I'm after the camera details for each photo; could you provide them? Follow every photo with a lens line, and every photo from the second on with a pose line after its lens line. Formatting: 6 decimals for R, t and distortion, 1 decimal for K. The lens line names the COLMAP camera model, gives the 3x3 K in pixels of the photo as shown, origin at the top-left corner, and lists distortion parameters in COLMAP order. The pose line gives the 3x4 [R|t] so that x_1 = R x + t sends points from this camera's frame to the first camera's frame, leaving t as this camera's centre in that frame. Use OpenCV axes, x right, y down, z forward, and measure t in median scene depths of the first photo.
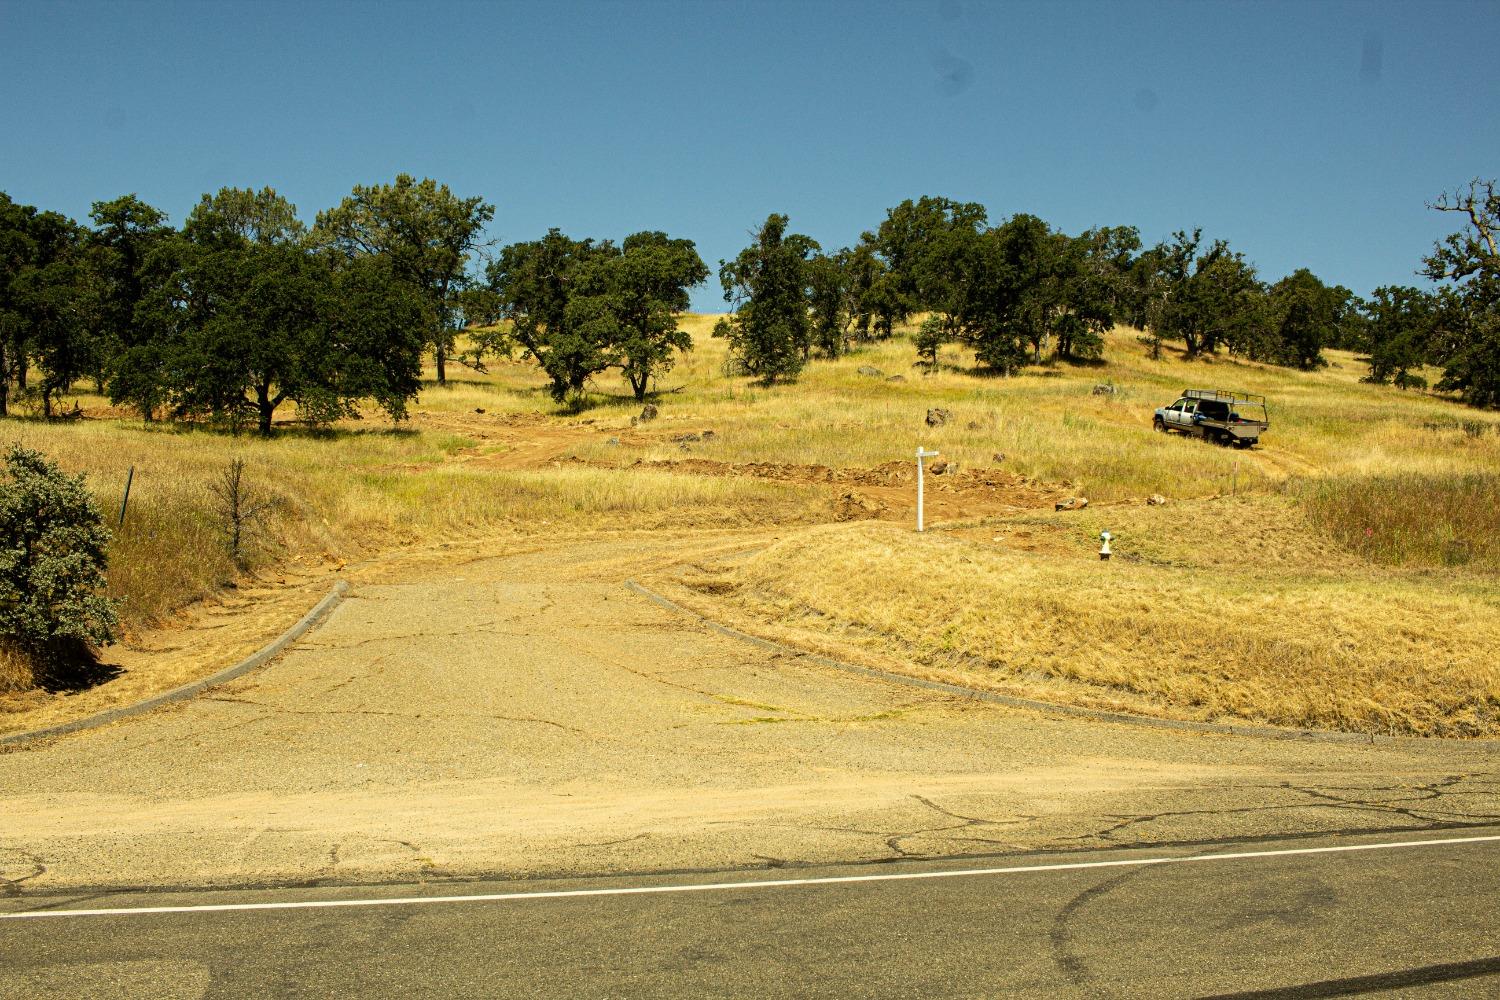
lens RADIAL K [[1676.8, 0, 752.3], [0, 1676.8, 504.8], [0, 0, 1]] dist [-0.090371, 0.000000]
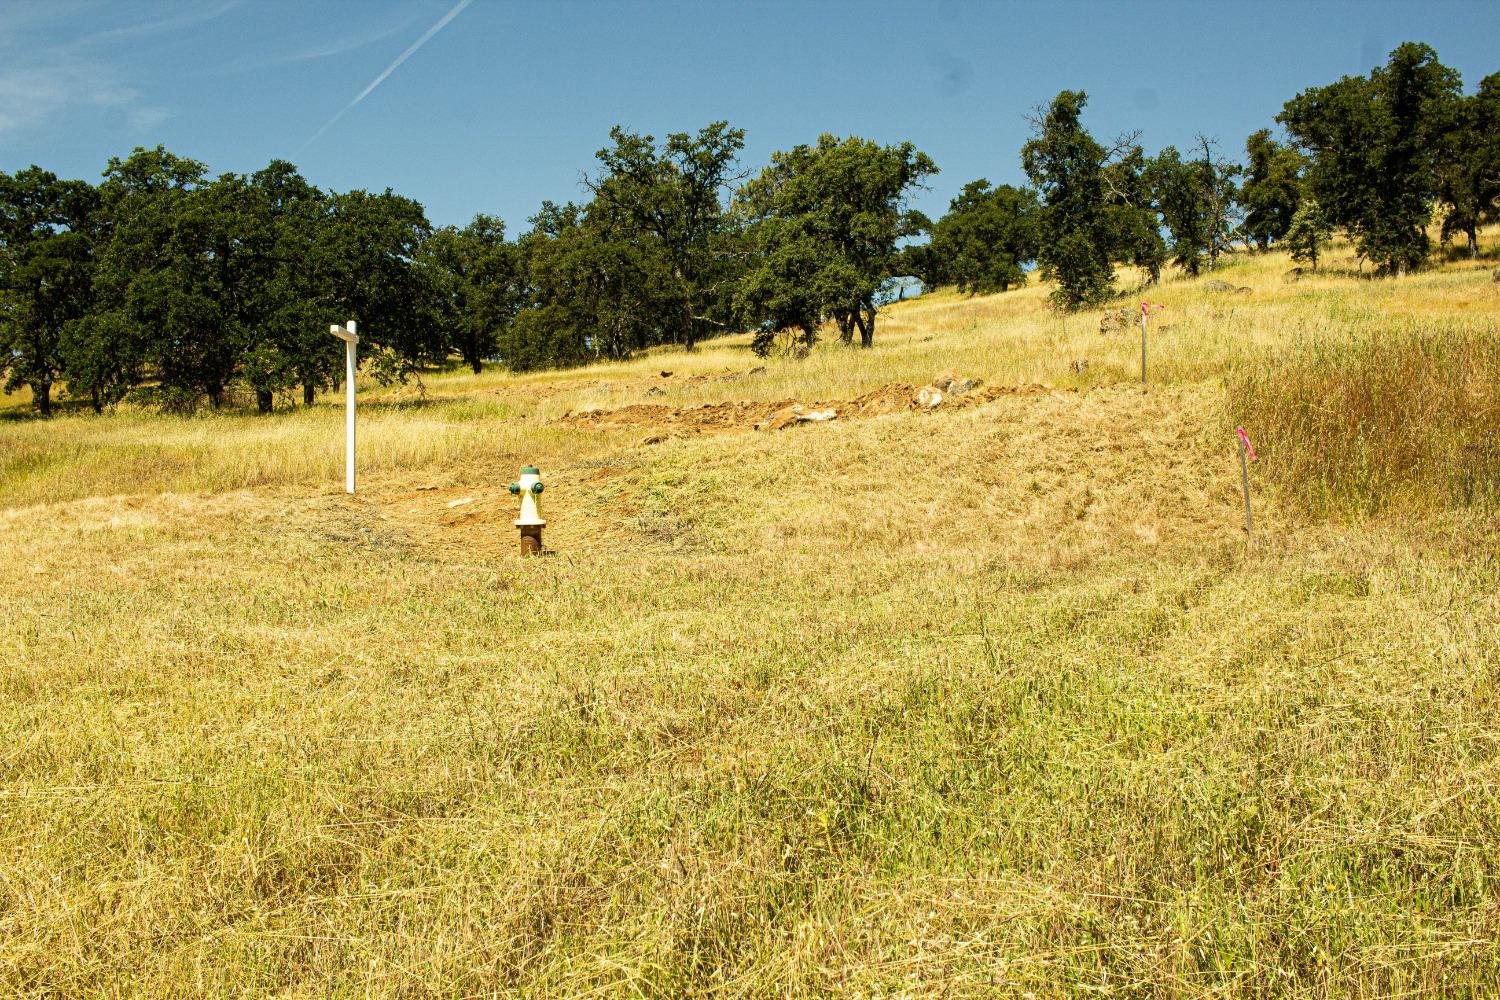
lens RADIAL K [[1676.8, 0, 747.7], [0, 1676.8, 493.3], [0, 0, 1]] dist [-0.090371, 0.000000]
pose [[0.923986, -0.049424, -0.379219, 0.155582], [0.048802, 0.998745, -0.011258, 0.010657], [0.379300, -0.008104, 0.925238, 0.238930]]
